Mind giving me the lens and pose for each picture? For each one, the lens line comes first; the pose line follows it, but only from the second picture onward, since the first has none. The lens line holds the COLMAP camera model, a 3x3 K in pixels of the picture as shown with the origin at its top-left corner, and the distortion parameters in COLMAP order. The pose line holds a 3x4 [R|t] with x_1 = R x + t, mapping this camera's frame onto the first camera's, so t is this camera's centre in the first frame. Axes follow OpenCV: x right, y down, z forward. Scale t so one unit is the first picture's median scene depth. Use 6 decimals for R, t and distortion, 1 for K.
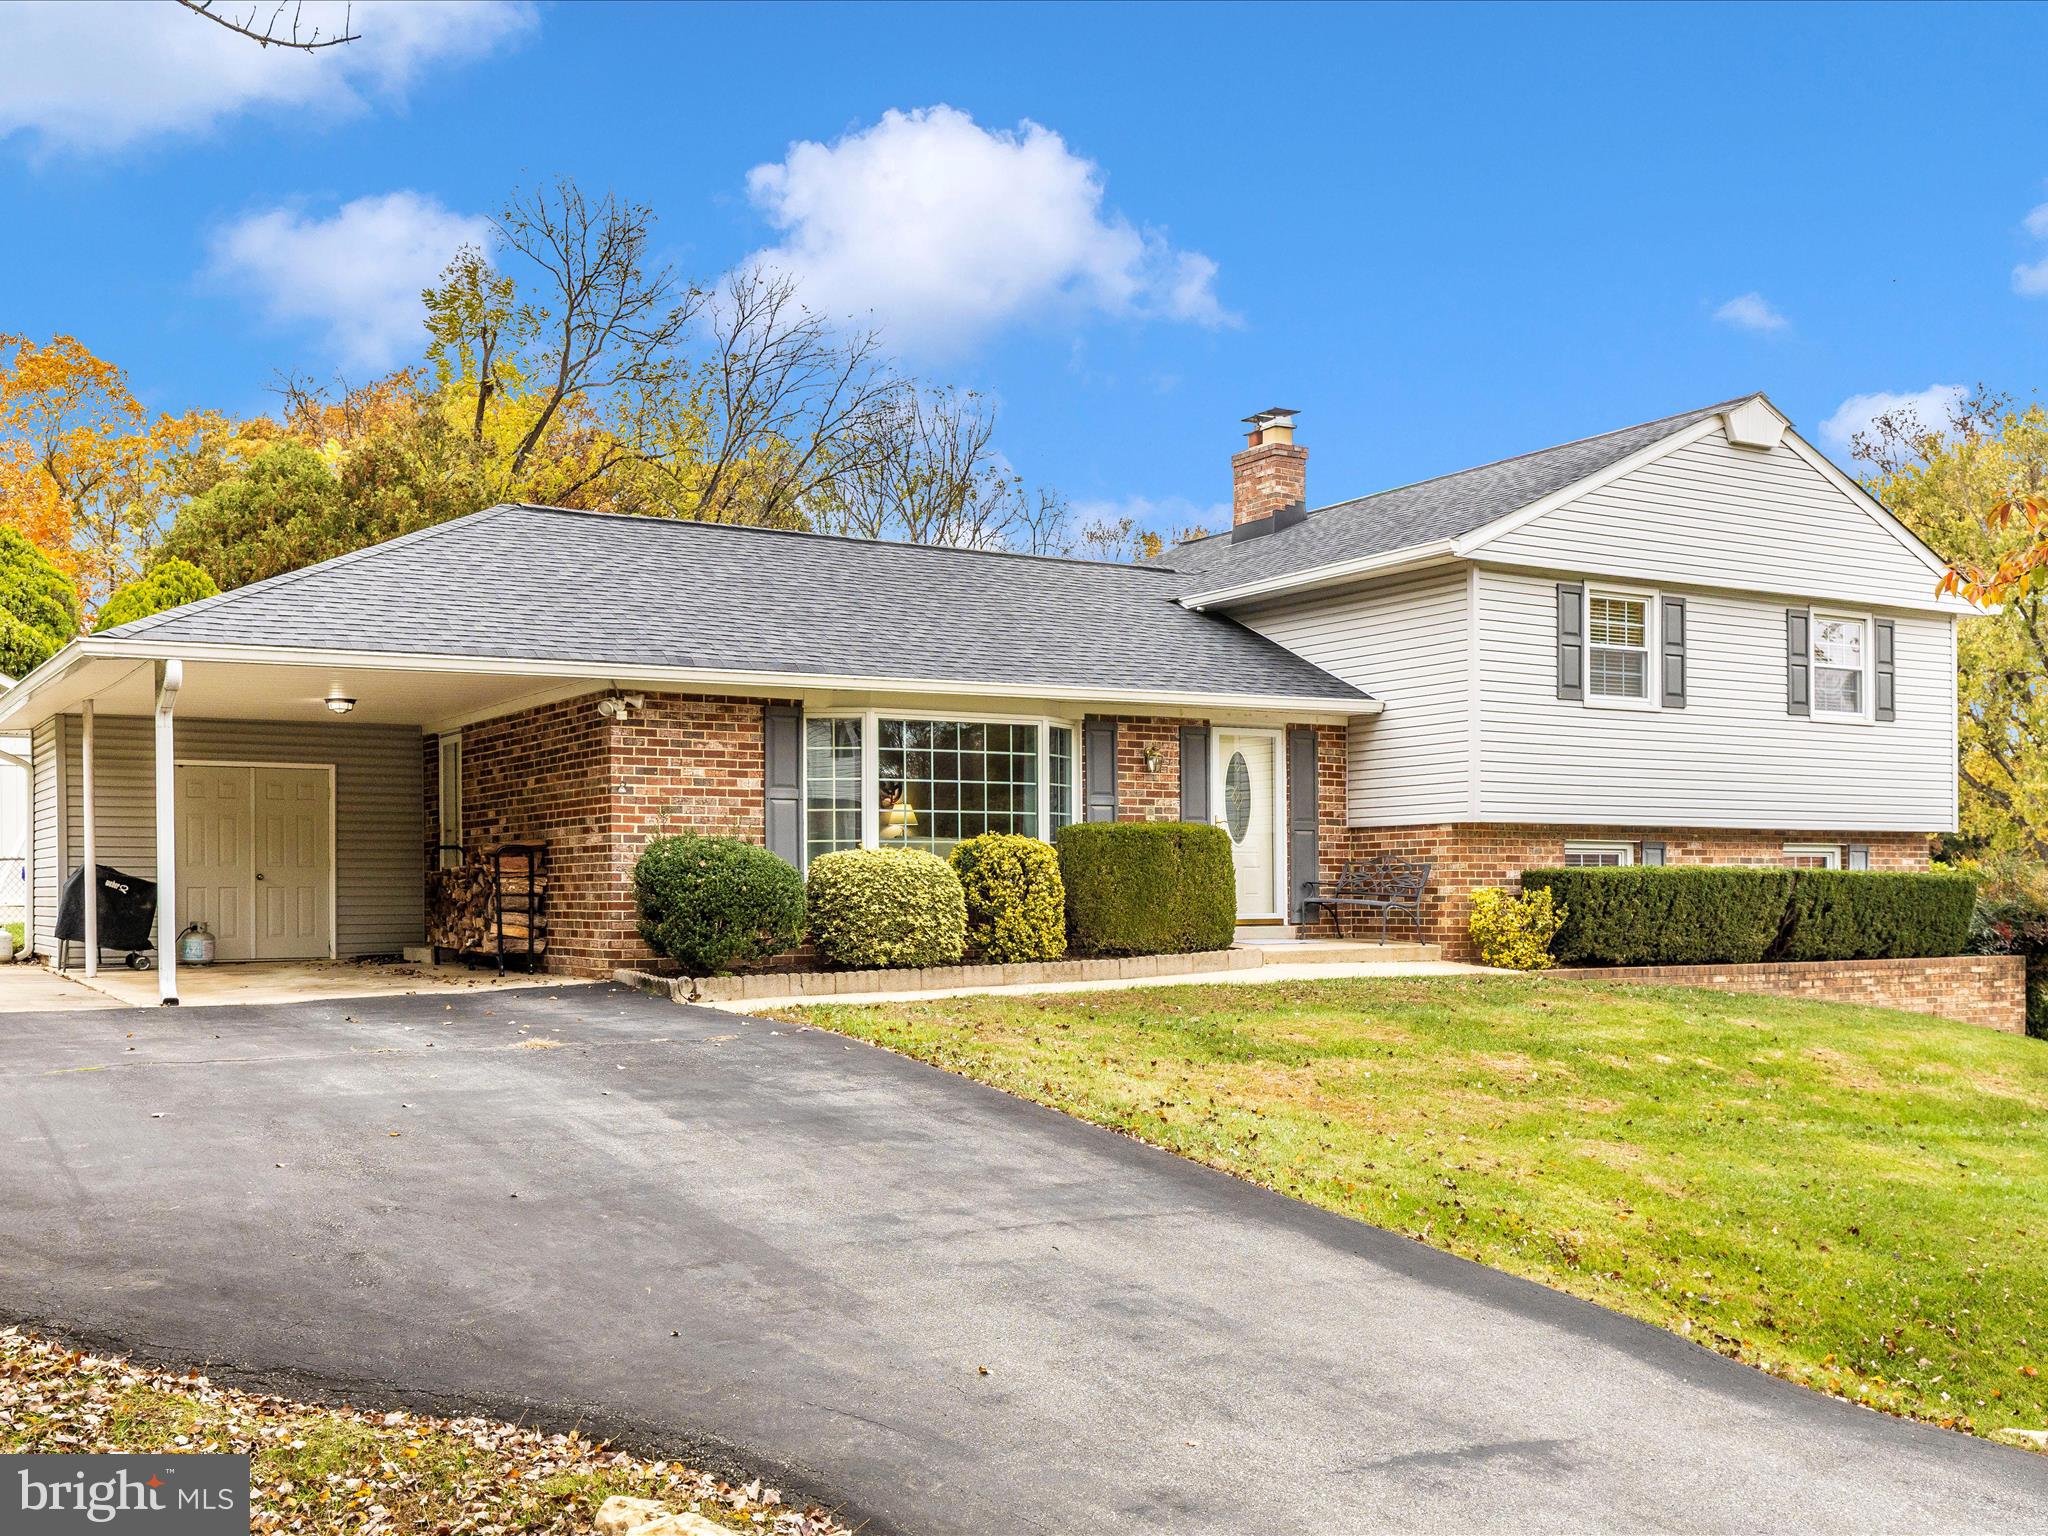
lens RADIAL K [[1695.9, 0, 1134.5], [0, 1695.9, 768.0], [0, 0, 1]] dist [-0.005093, 0.005958]
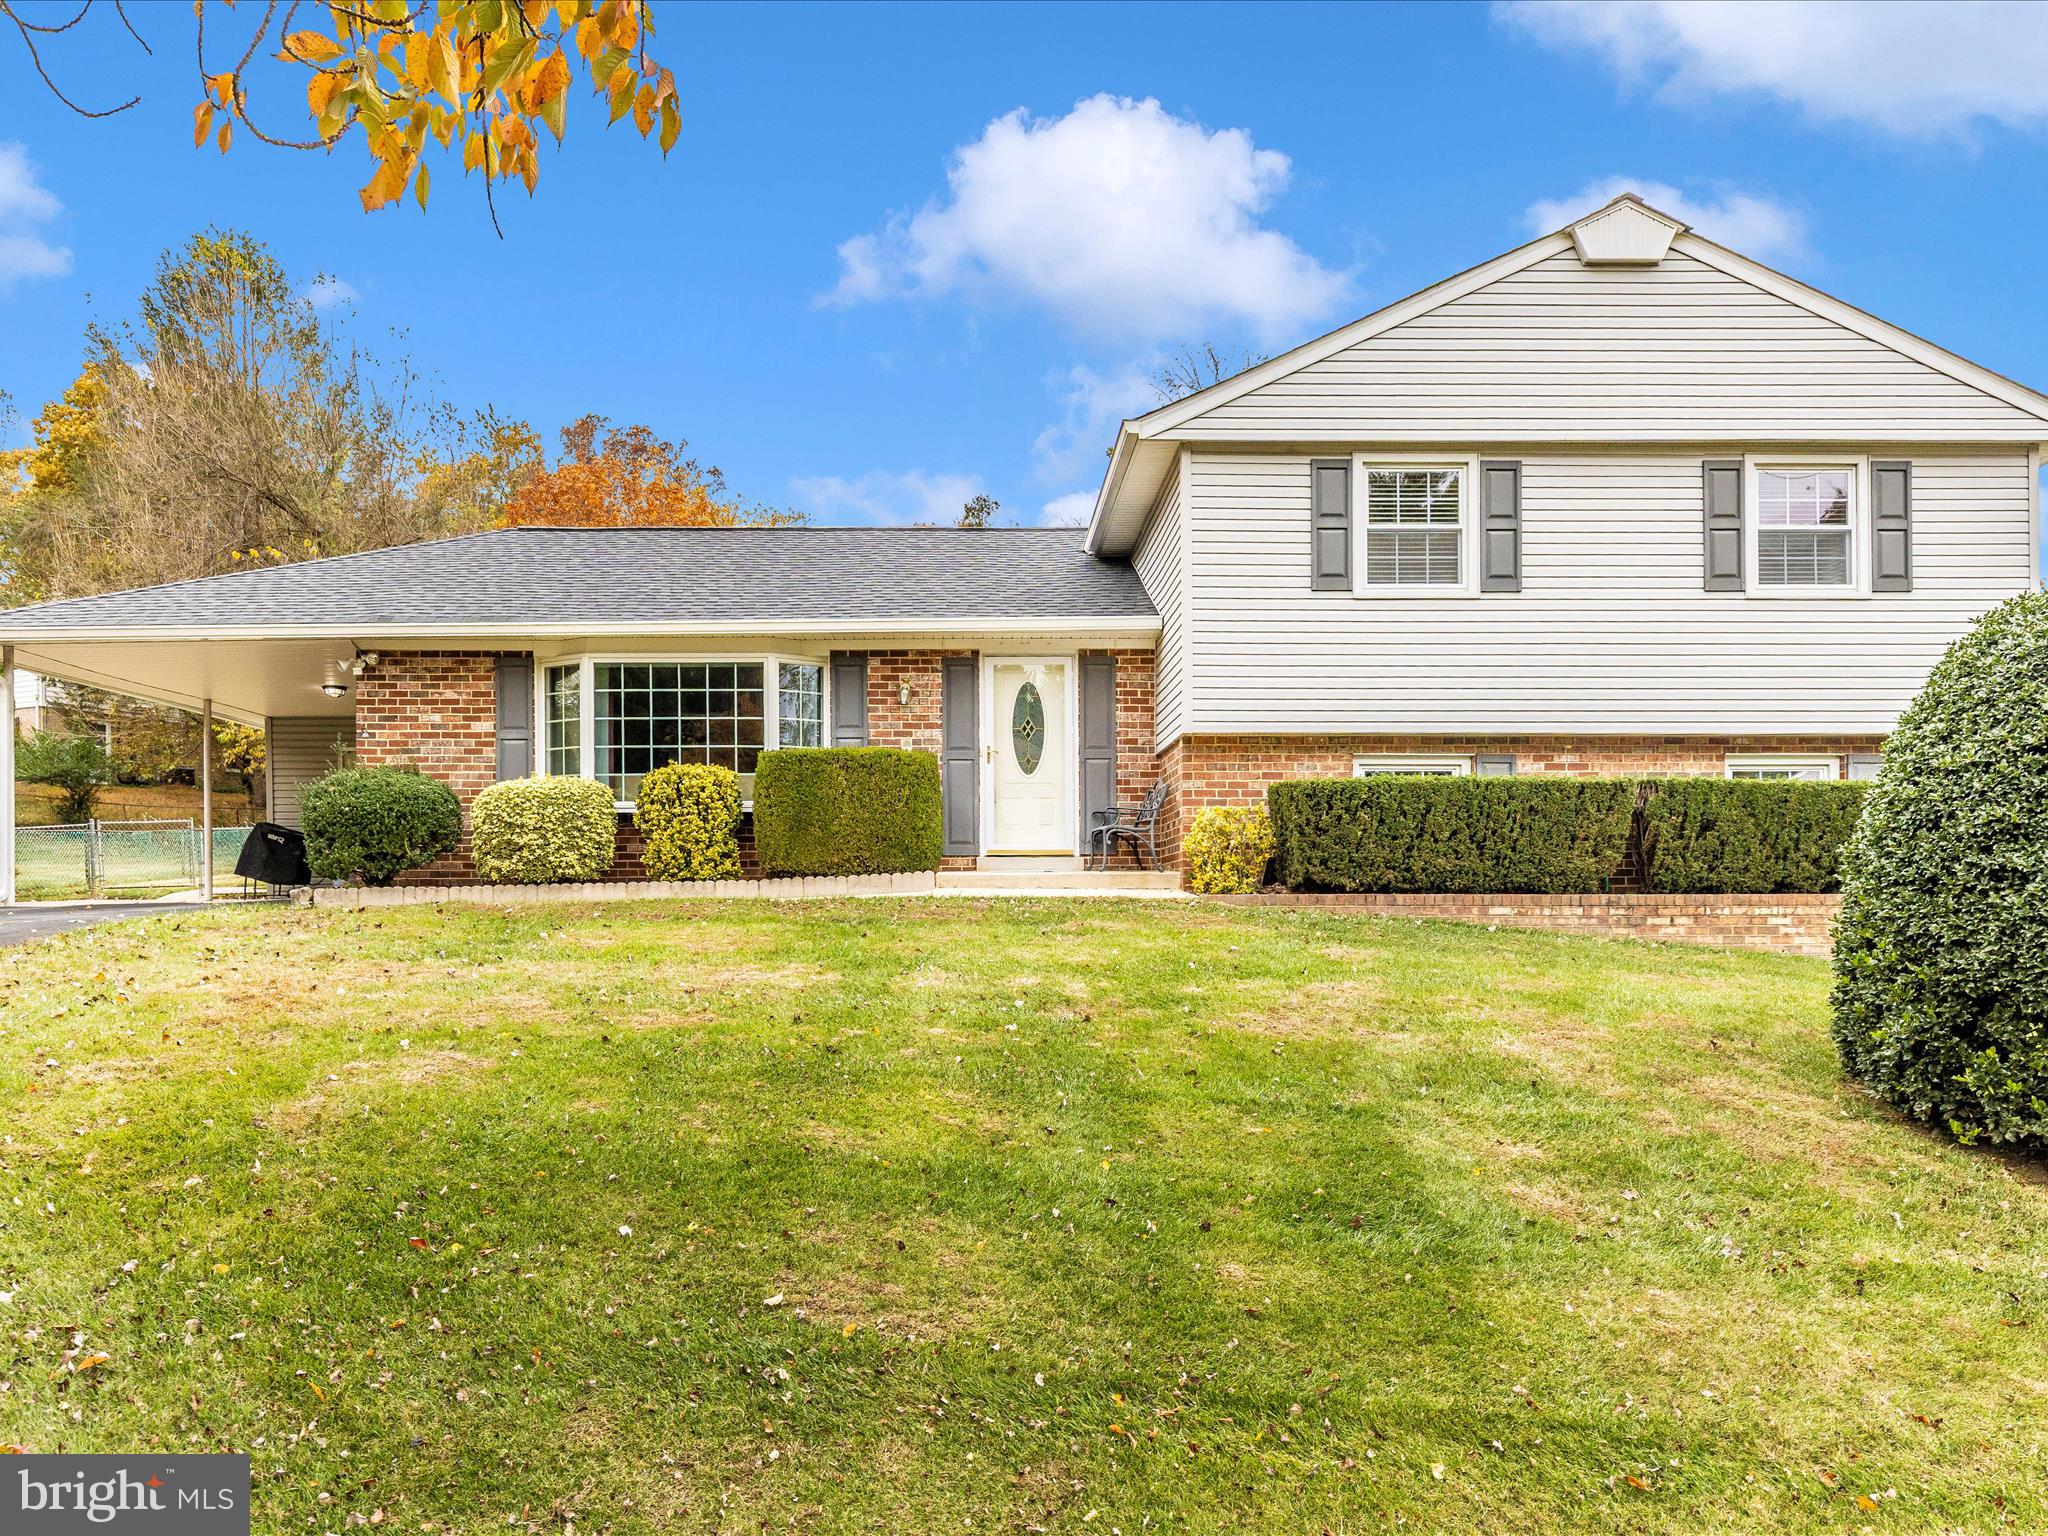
lens RADIAL K [[1337.2, 0, 1020.2], [0, 1337.2, 806.9], [0, 0, 1]] dist [0.000979, -0.000196]
pose [[0.885125, -0.030720, -0.464338, 0.447125], [0.037177, 0.999297, 0.004754, 0.063580], [0.463866, -0.021471, 0.885645, 0.328001]]
